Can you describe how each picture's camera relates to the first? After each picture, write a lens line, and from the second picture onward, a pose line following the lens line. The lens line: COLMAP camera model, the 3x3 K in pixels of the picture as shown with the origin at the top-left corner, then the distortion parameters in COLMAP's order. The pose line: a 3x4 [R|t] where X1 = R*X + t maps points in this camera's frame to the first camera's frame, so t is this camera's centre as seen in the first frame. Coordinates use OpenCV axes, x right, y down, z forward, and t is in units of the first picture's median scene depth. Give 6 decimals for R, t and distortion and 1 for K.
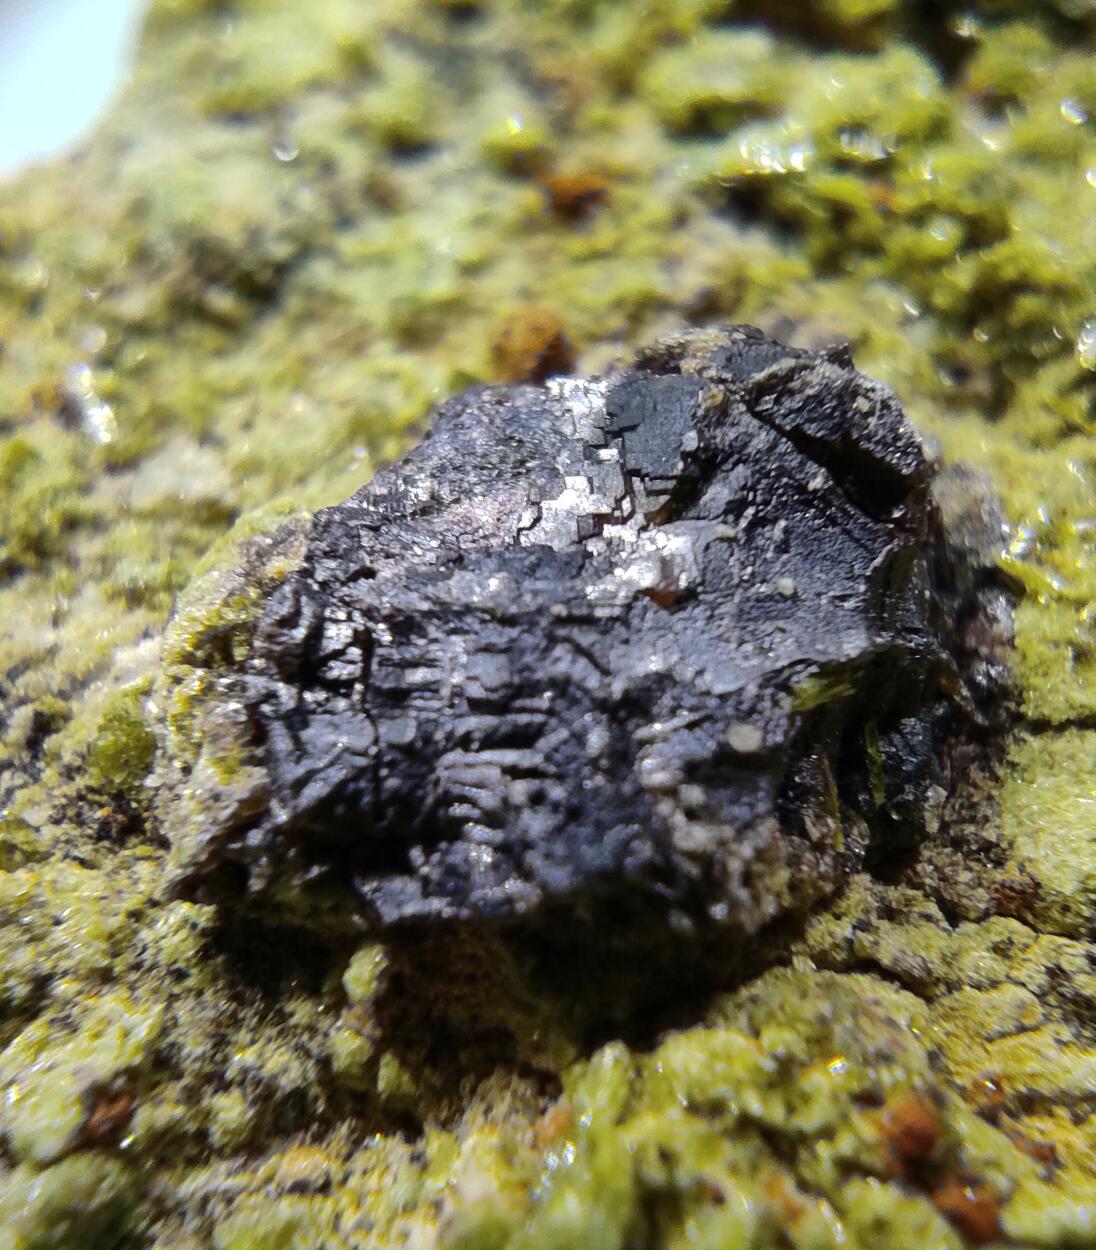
lens RADIAL K [[1637.9, 0, 561.1], [0, 1637.9, 608.0], [0, 0, 1]] dist [0.435680, 0.000000]
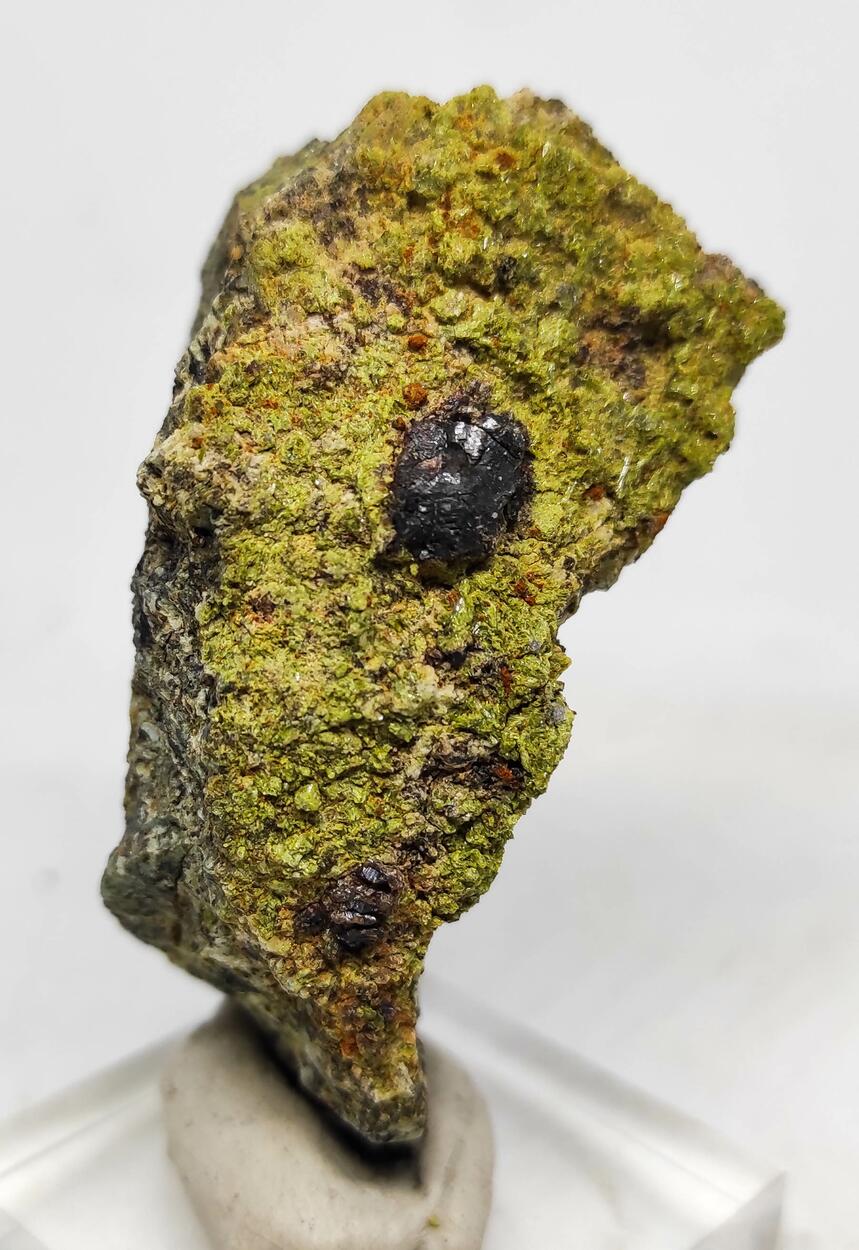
lens RADIAL K [[1563.9, 0, 422.9], [0, 1563.9, 627.1], [0, 0, 1]] dist [-0.018234, 0.000000]
pose [[0.928546, -0.113489, 0.353444, -1.525438], [-0.027244, 0.928719, 0.369782, -1.143006], [-0.370216, -0.352989, 0.859266, -2.566746]]
